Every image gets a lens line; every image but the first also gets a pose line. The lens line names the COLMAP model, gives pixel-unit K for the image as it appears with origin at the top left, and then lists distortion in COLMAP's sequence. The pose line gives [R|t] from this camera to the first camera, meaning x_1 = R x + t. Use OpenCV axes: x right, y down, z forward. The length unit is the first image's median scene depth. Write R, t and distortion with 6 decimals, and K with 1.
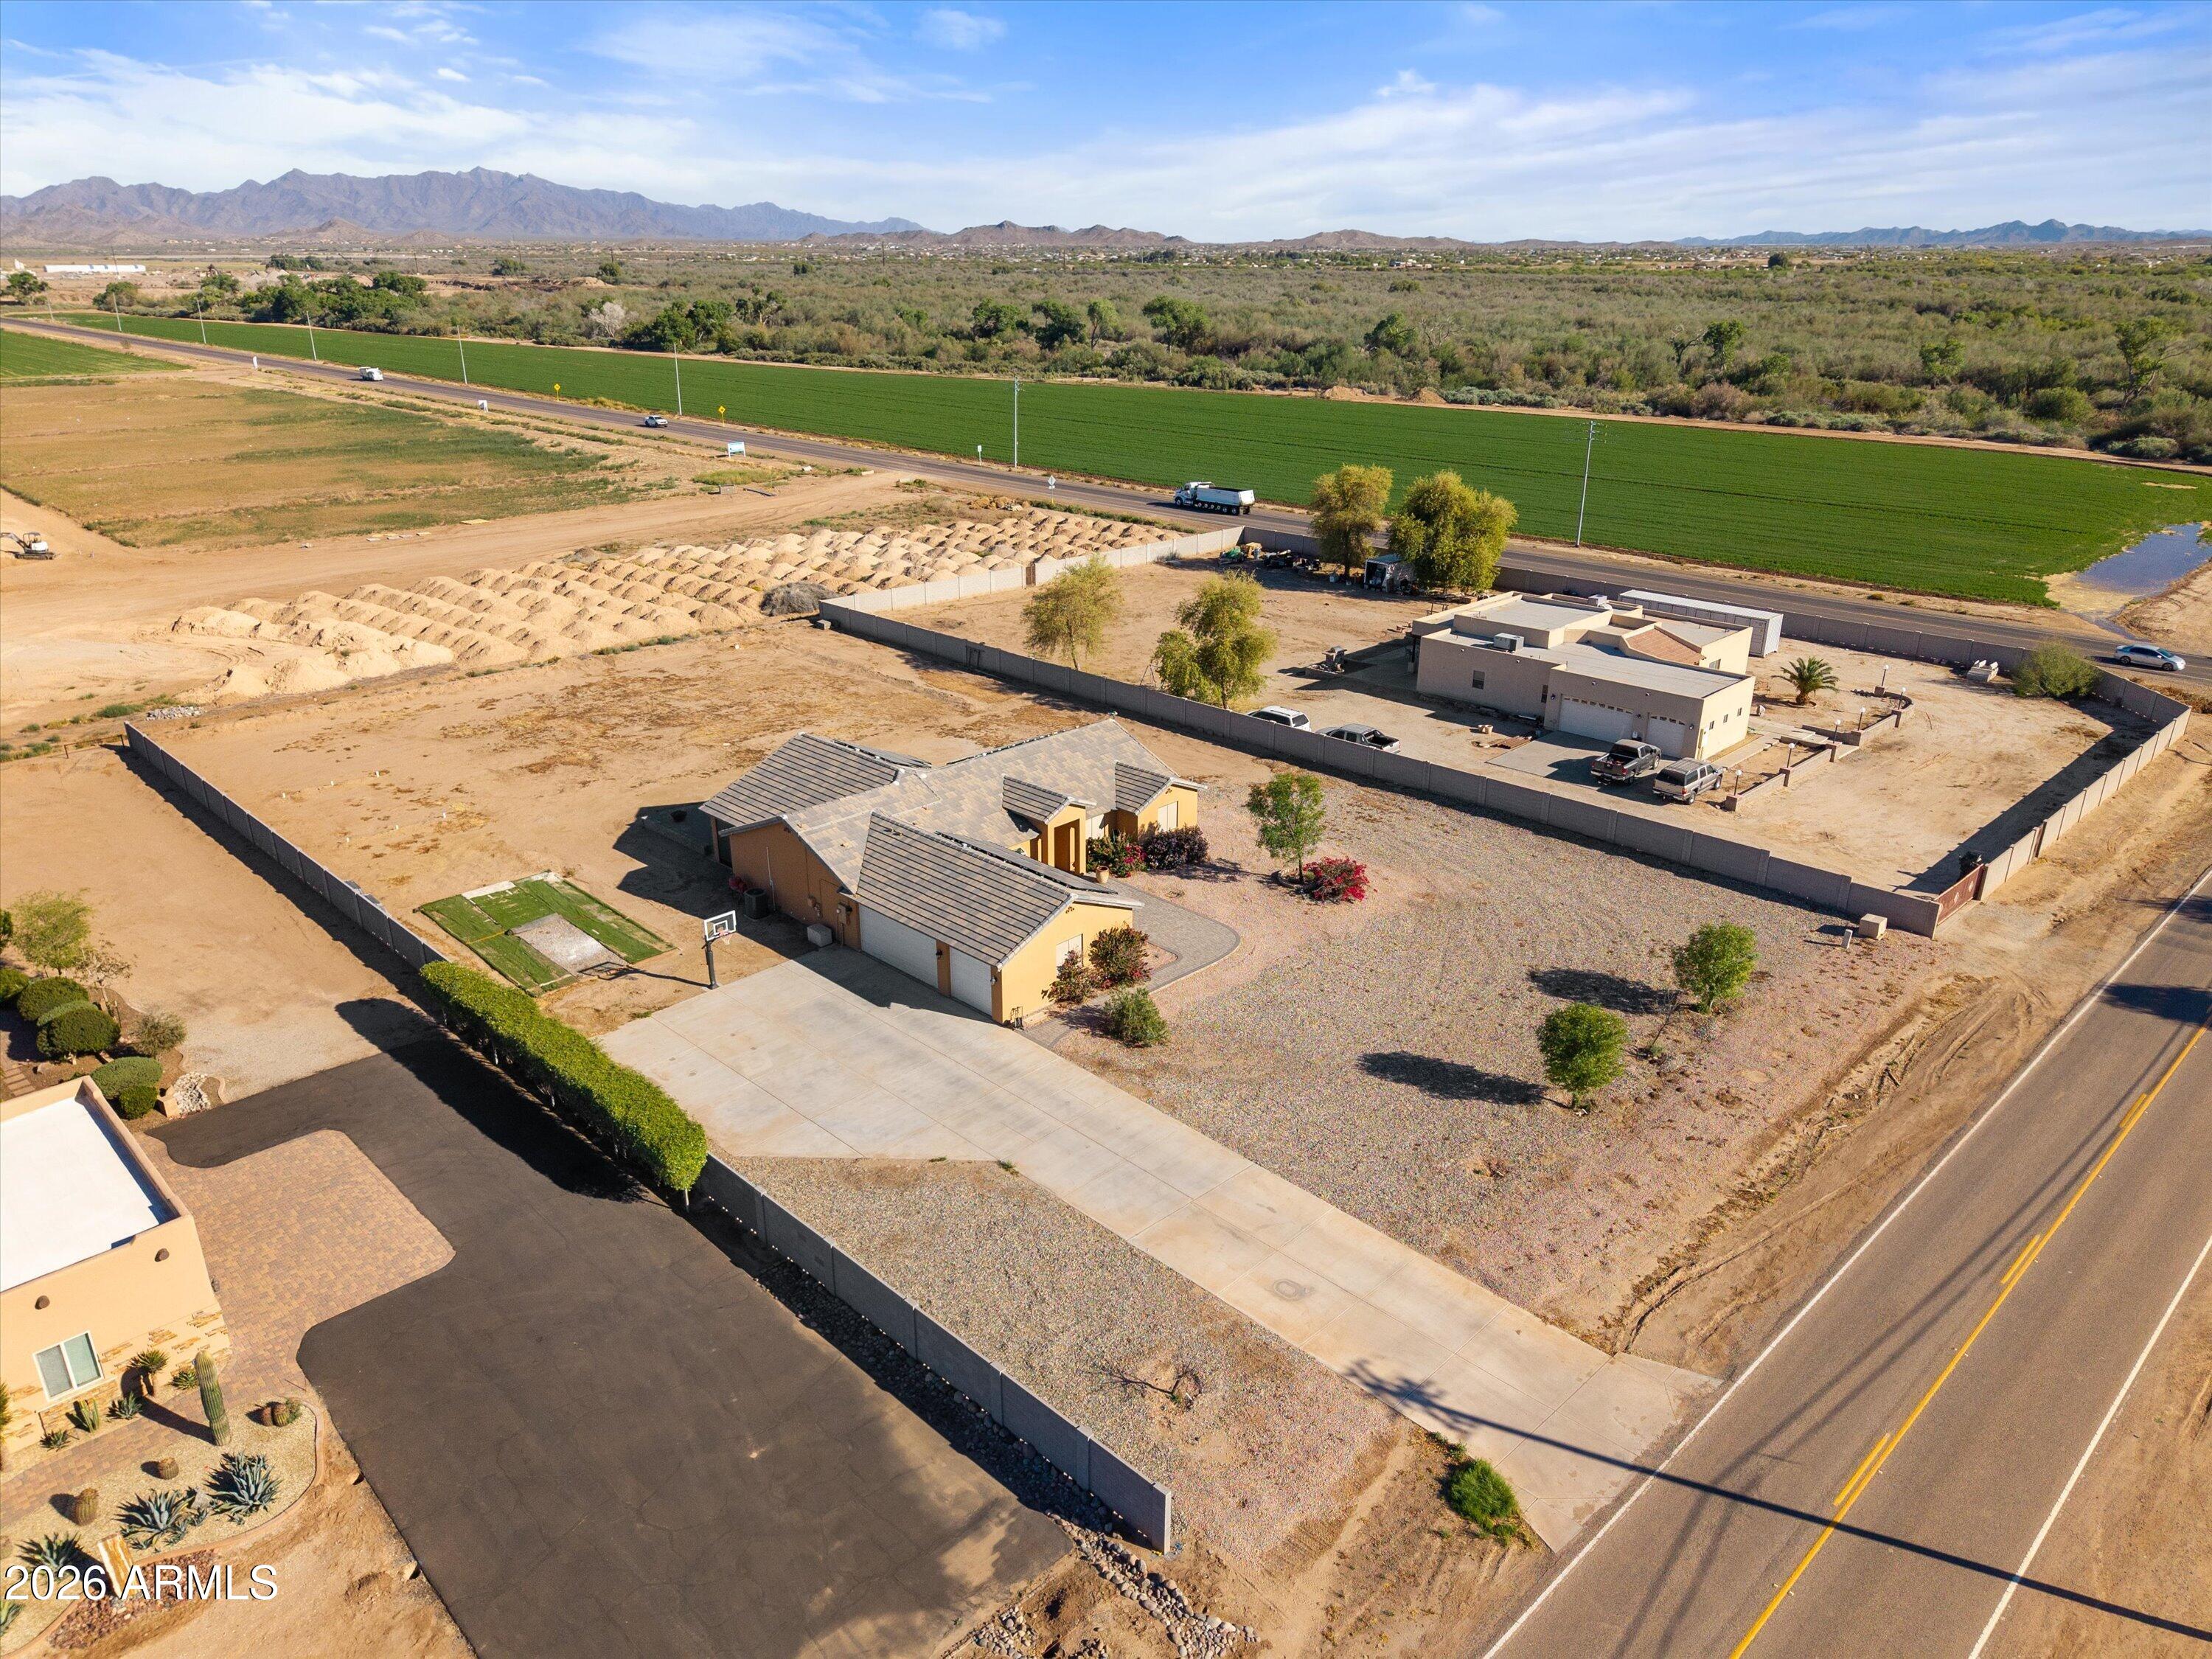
lens RADIAL K [[1475.2, 0, 1106.0], [0, 1475.2, 829.5], [0, 0, 1]] dist [0.010611, -0.005018]
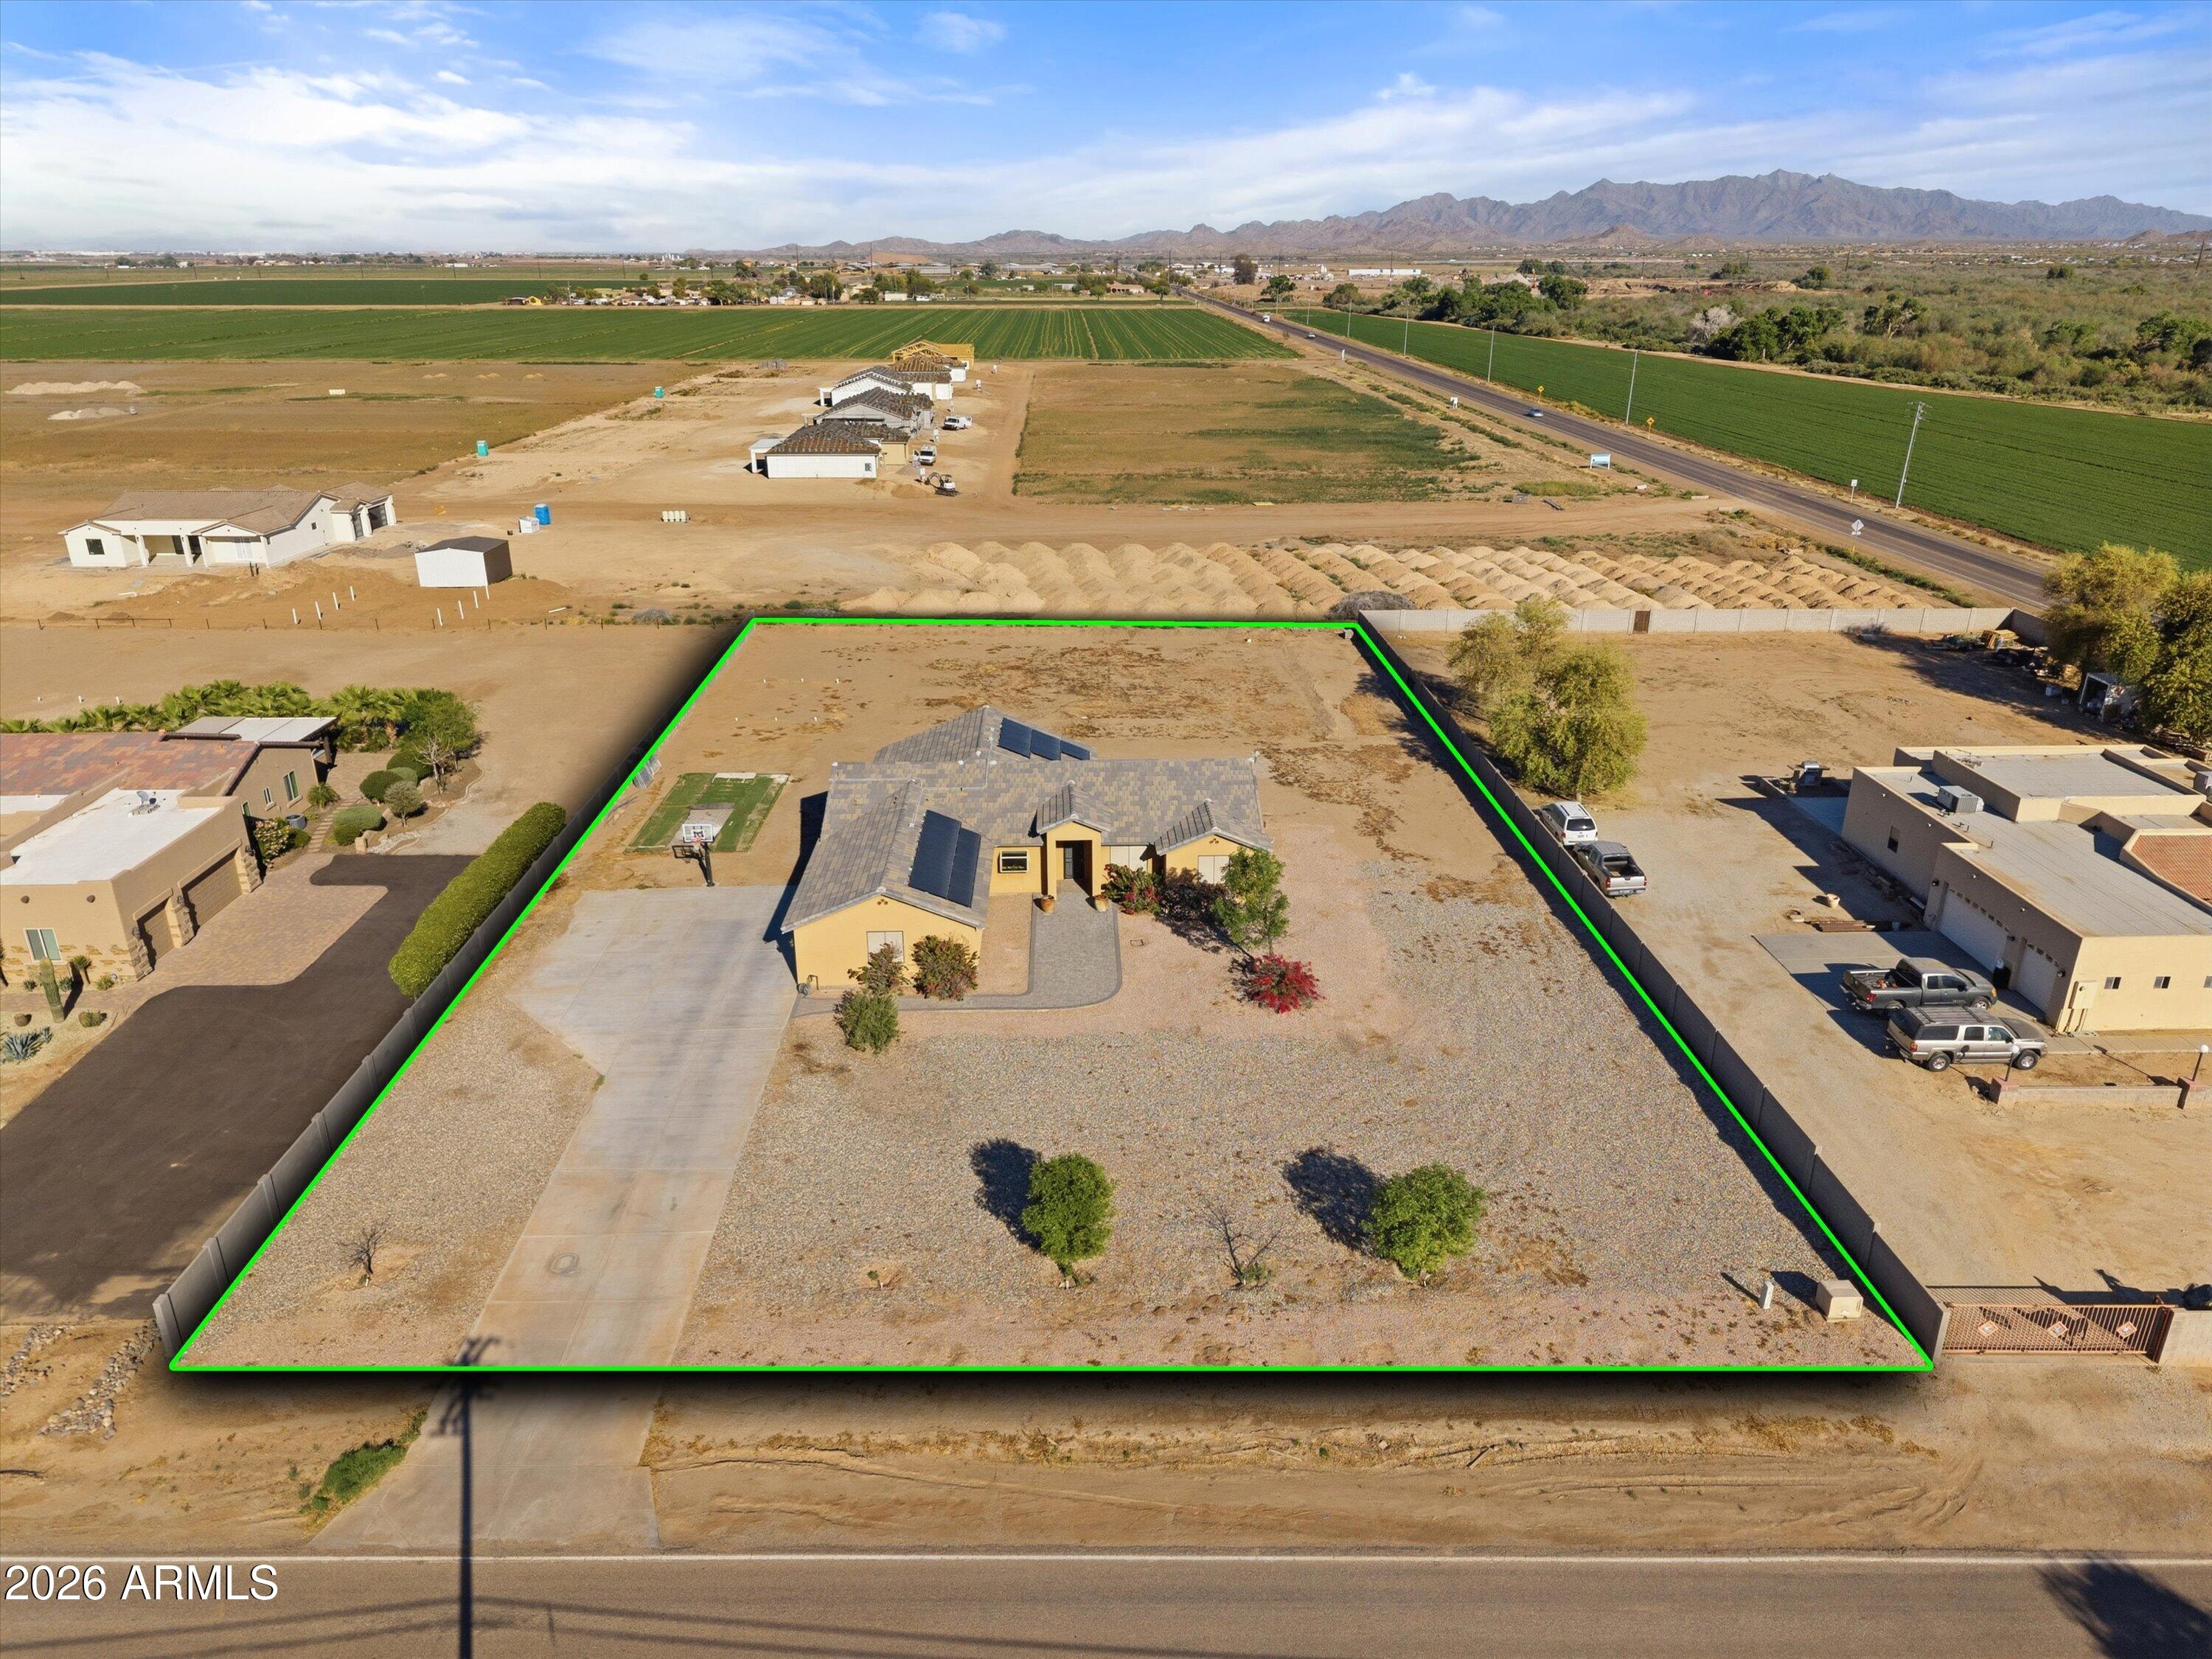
lens RADIAL K [[1462.3, 0, 1108.9], [0, 1462.3, 840.4], [0, 0, 1]] dist [0.003591, 0.000986]
pose [[0.724843, 0.253087, -0.640741, 0.495395], [-0.248156, 0.963558, 0.099868, -0.086850], [0.642667, 0.086615, 0.761234, 0.219885]]
